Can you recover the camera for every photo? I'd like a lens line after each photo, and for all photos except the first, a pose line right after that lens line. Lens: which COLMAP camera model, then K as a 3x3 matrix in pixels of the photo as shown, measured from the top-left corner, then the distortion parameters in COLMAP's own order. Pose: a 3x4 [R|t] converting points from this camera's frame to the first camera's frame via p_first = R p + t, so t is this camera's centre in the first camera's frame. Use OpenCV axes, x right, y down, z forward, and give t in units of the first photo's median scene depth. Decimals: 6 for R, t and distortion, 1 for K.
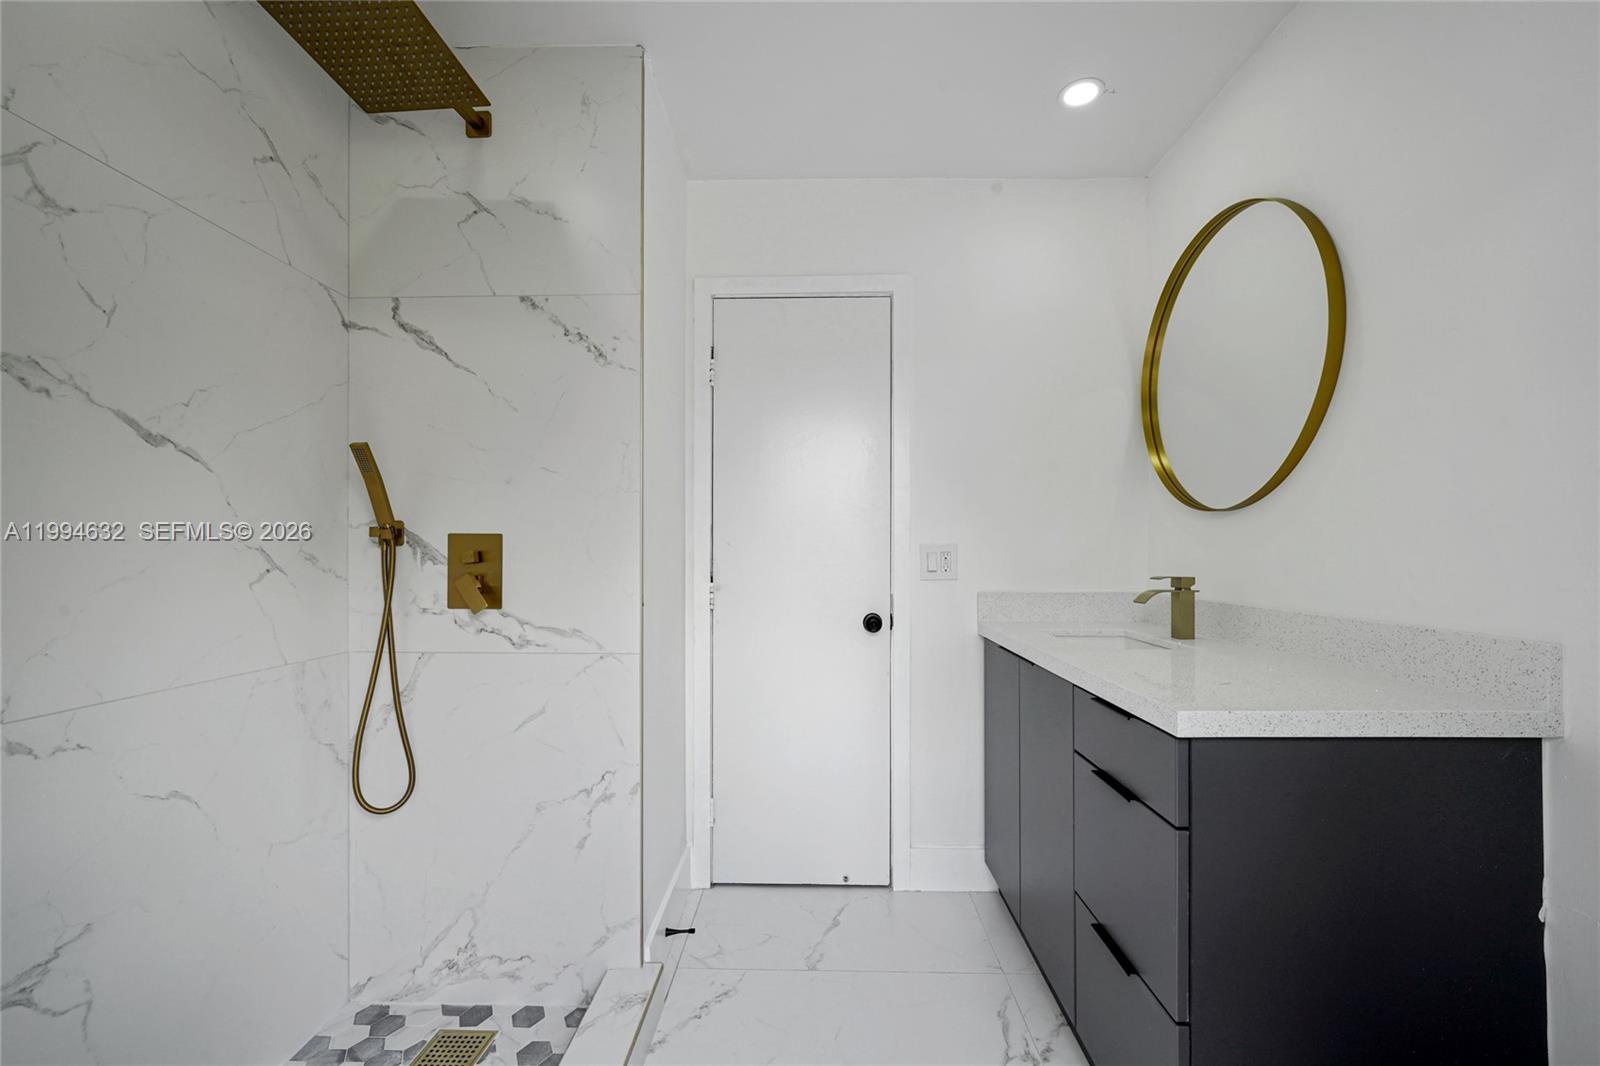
lens RADIAL K [[657.7, 0, 800.7], [0, 657.7, 536.6], [0, 0, 1]] dist [0.000063, 0.001462]
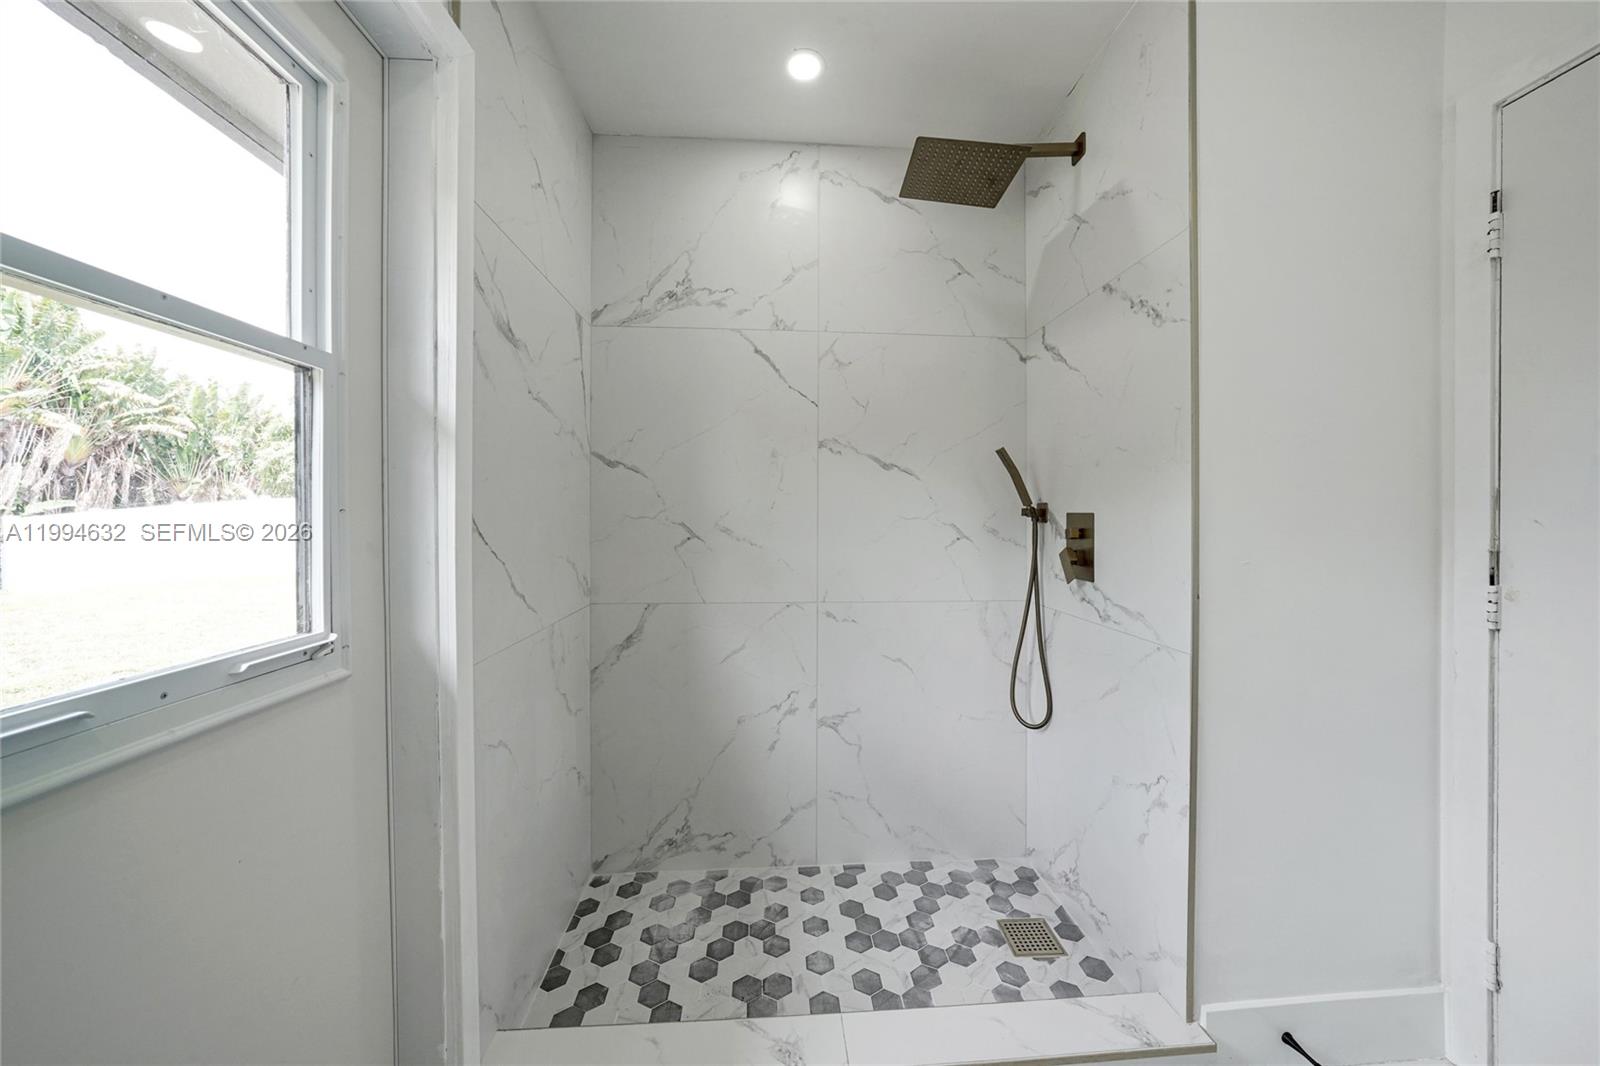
lens RADIAL K [[564.8, 0, 805.9], [0, 564.8, 509.1], [0, 0, 1]] dist [-0.007961, 0.000133]
pose [[0.086780, -0.008594, -0.996190, 0.431701], [0.022403, 0.999727, -0.006673, -0.014996], [0.995976, -0.021738, 0.086949, 0.449621]]
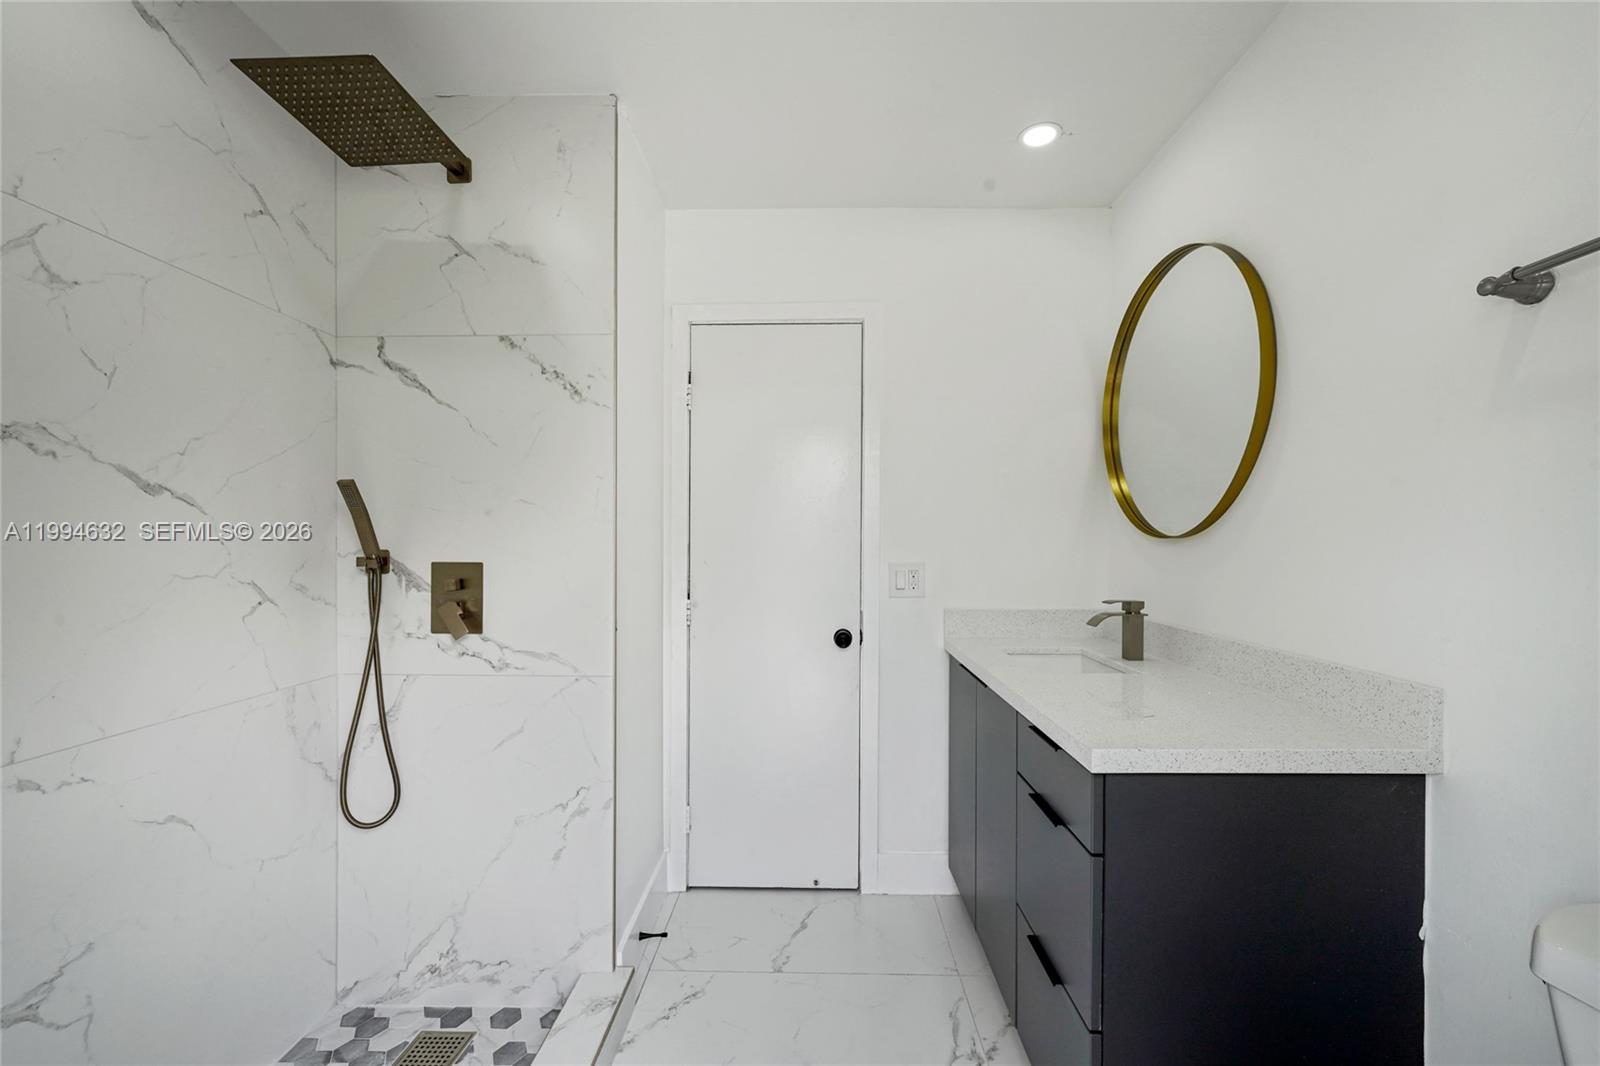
lens RADIAL K [[657.0, 0, 800.0], [0, 657.0, 533.0], [0, 0, 1]] dist [0.001144, -0.000353]
pose [[0.999995, 0.003173, 0.000475, 0.055040], [-0.003179, 0.999922, 0.012049, -0.066069], [-0.000437, -0.012051, 0.999927, -0.054072]]
